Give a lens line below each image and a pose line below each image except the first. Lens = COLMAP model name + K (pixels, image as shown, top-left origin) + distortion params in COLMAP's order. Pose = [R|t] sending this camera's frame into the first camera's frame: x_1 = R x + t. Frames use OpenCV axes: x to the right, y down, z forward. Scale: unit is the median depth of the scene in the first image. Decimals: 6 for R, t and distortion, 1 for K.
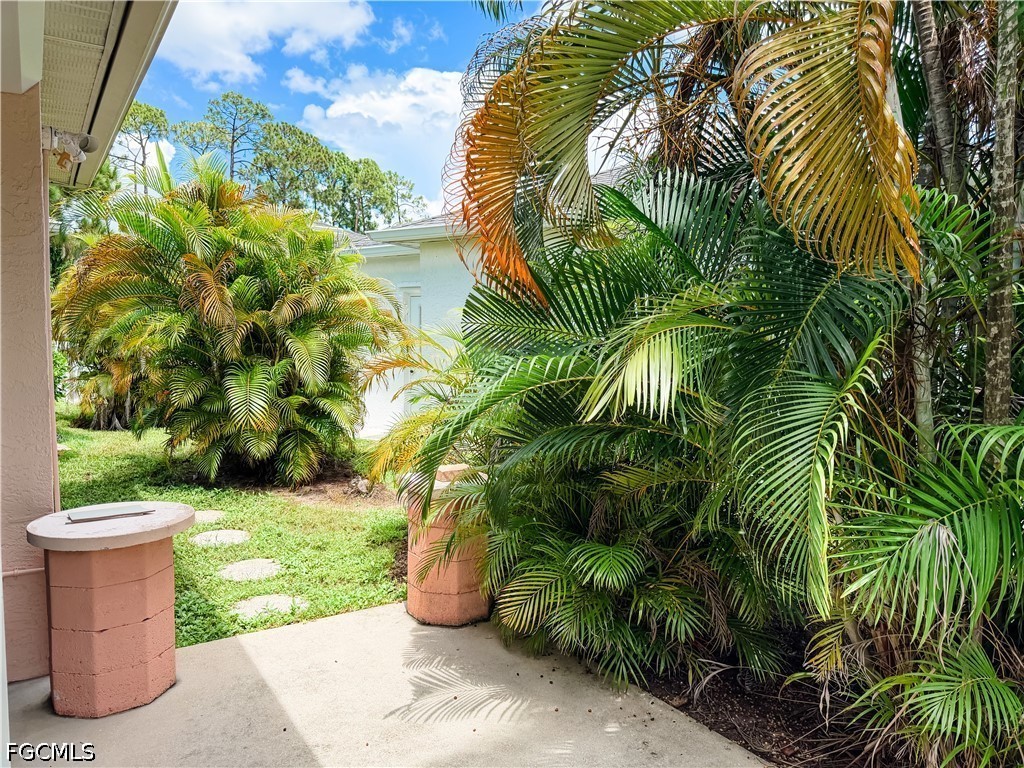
lens RADIAL K [[732.2, 0, 512.0], [0, 732.2, 384.0], [0, 0, 1]] dist [0.042738, -0.000890]
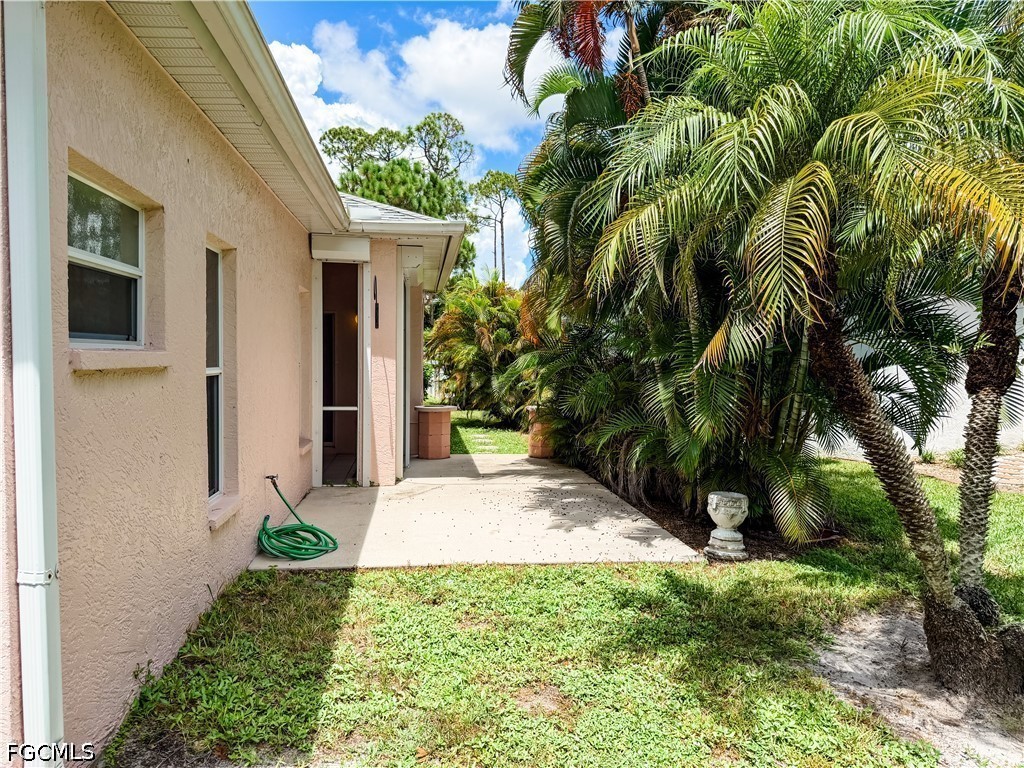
lens RADIAL K [[715.7, 0, 512.0], [0, 715.7, 384.0], [0, 0, 1]] dist [0.119654, -0.162071]
pose [[0.903829, 0.039508, -0.426066, 0.571662], [-0.055868, 0.998101, -0.025963, 0.068732], [0.424230, 0.047269, 0.904320, -0.889992]]
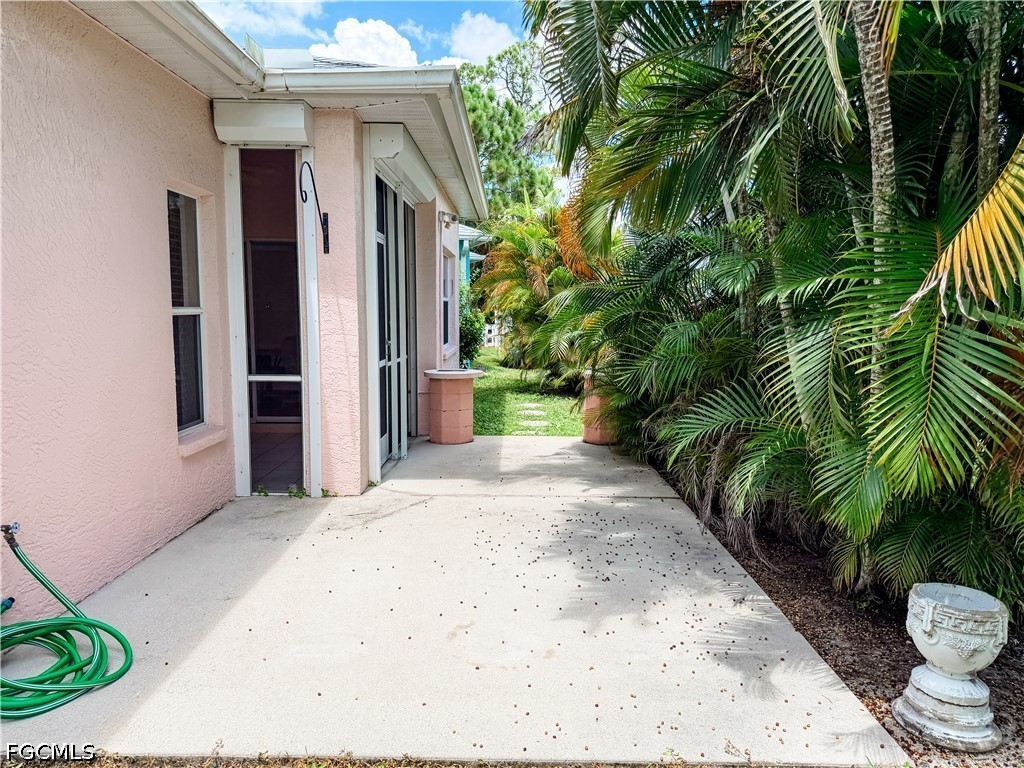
lens RADIAL K [[715.7, 0, 512.0], [0, 715.7, 384.0], [0, 0, 1]] dist [0.119654, -0.162071]
pose [[0.840400, 0.074834, -0.536775, 0.441232], [-0.058254, 0.997156, 0.047811, 0.047267], [0.538826, -0.008911, 0.842370, -0.438881]]
